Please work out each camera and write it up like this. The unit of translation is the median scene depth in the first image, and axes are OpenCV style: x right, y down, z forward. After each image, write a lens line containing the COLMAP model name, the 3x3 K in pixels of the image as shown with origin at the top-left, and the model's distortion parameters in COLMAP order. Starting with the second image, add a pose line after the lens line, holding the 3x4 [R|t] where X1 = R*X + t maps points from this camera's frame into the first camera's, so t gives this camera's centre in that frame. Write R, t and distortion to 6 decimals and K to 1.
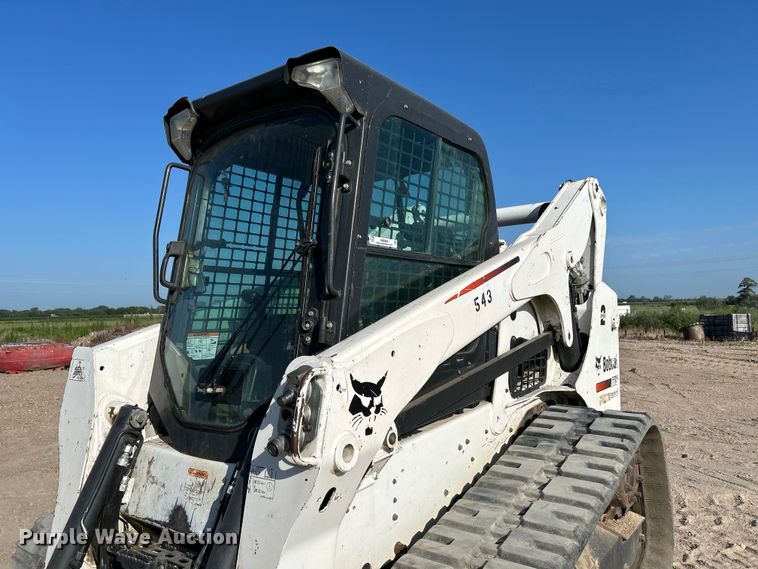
lens RADIAL K [[571.5, 0, 381.8], [0, 571.5, 284.1], [0, 0, 1]] dist [0.056850, -0.062440]
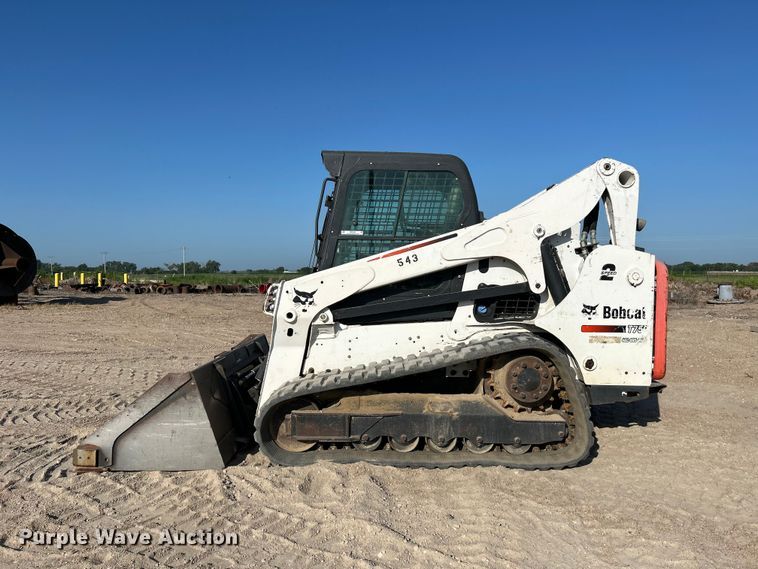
lens RADIAL K [[571.5, 0, 376.1], [0, 571.5, 286.7], [0, 0, 1]] dist [0.056850, -0.062440]
pose [[0.582193, 0.043283, -0.811897, 1.675207], [0.021852, 0.997388, 0.068841, -0.016500], [0.812757, -0.057820, 0.579727, -0.172023]]
